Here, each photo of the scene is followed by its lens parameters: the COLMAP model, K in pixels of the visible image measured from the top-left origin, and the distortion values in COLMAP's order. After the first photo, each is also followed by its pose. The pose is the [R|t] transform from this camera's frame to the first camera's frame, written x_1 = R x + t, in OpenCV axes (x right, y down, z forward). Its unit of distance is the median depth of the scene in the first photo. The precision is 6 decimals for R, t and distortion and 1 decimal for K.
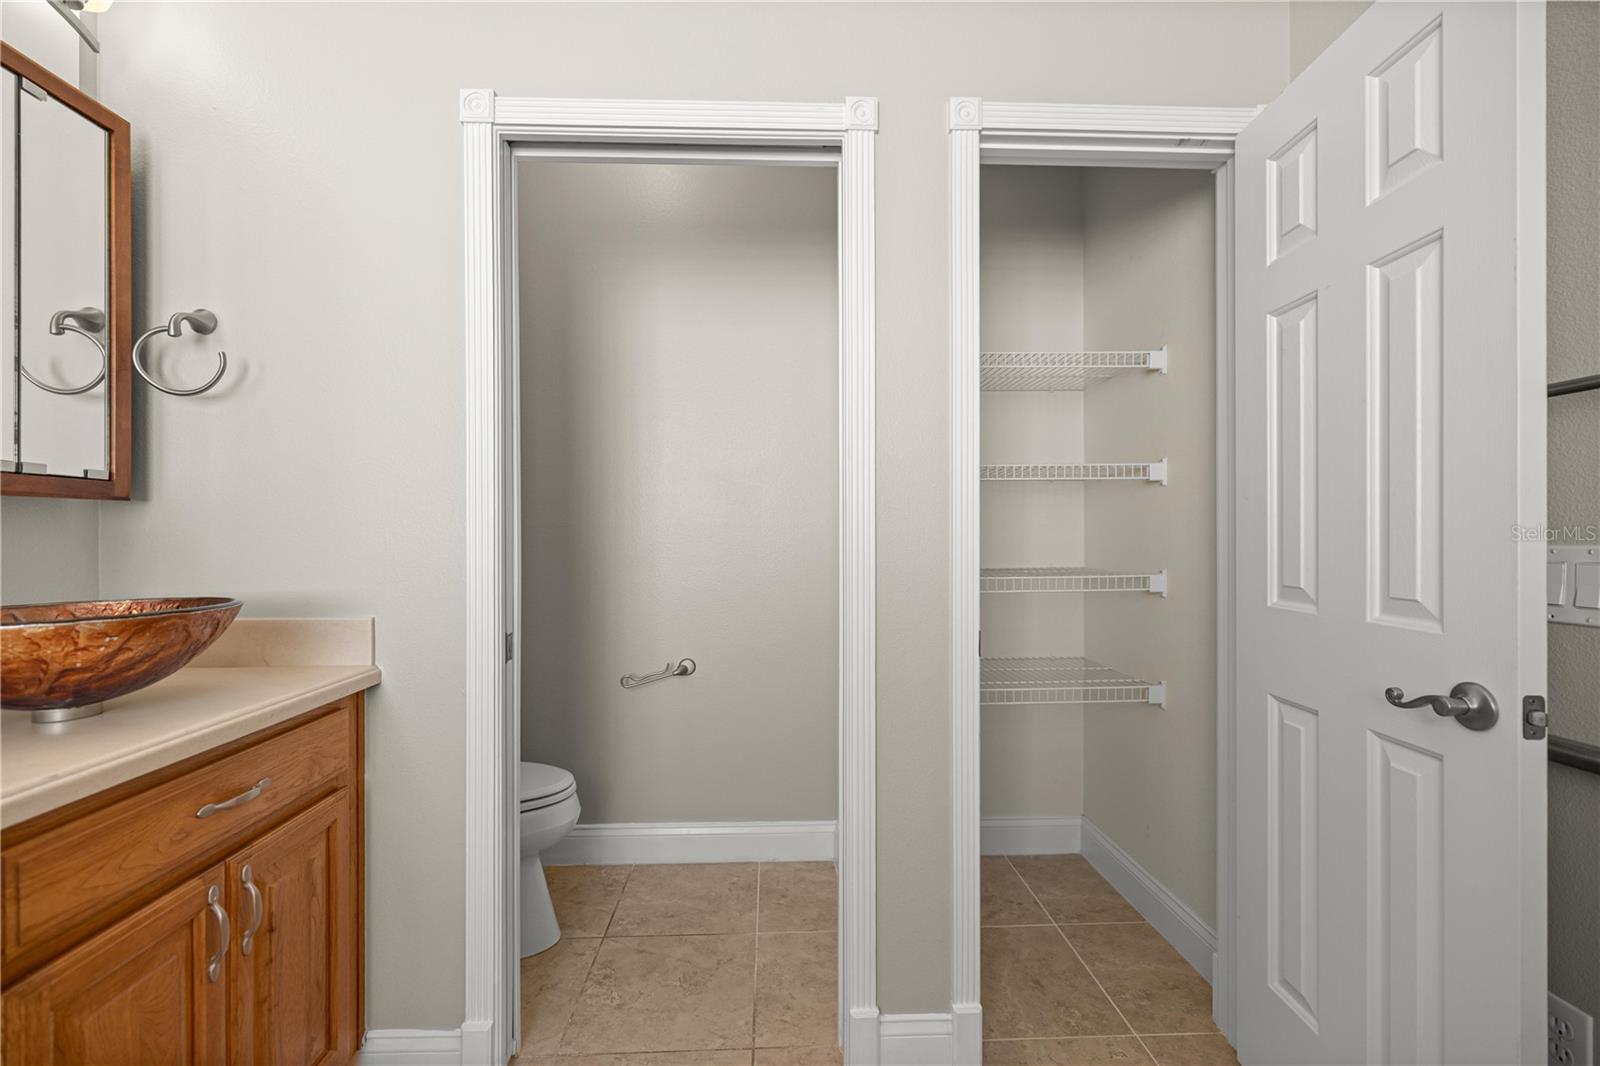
lens RADIAL K [[675.9, 0, 795.7], [0, 675.9, 535.5], [0, 0, 1]] dist [0.002345, 0.001760]
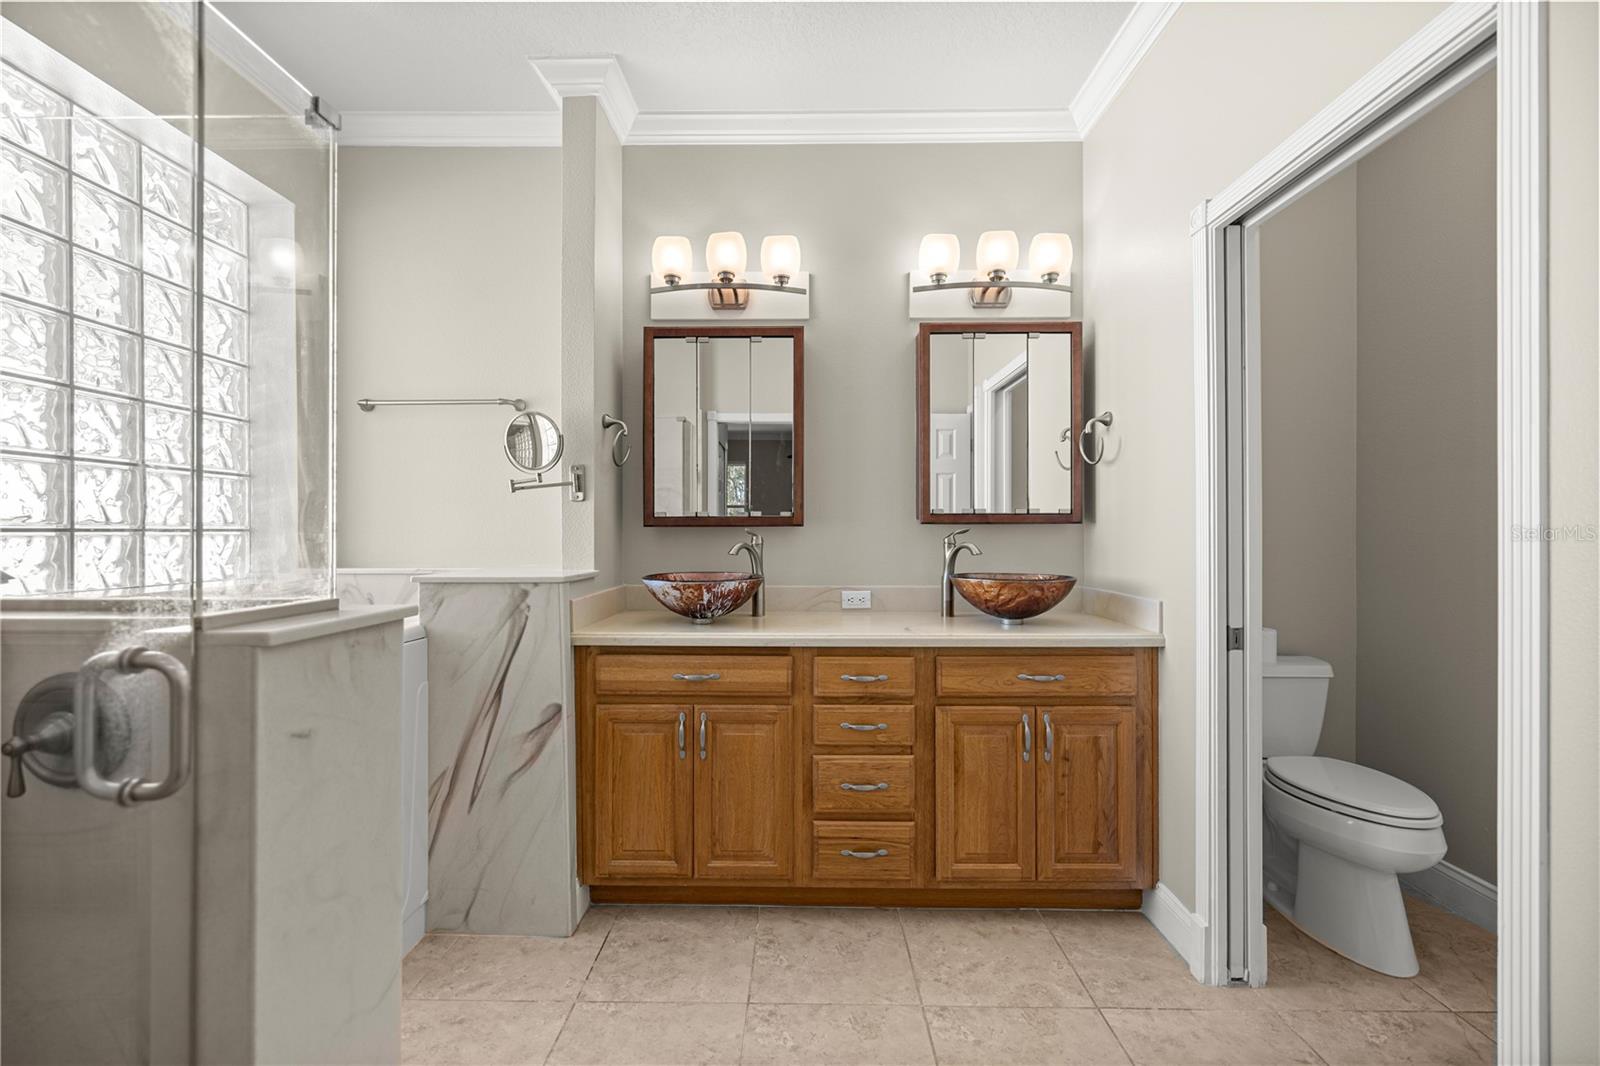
lens RADIAL K [[675.9, 0, 796.2], [0, 675.9, 526.4], [0, 0, 1]] dist [0.002345, 0.001760]
pose [[-0.038094, -0.004363, -0.999265, 0.958740], [-0.000073, 0.999990, -0.004364, -0.035463], [0.999274, -0.000093, -0.038094, 0.300689]]
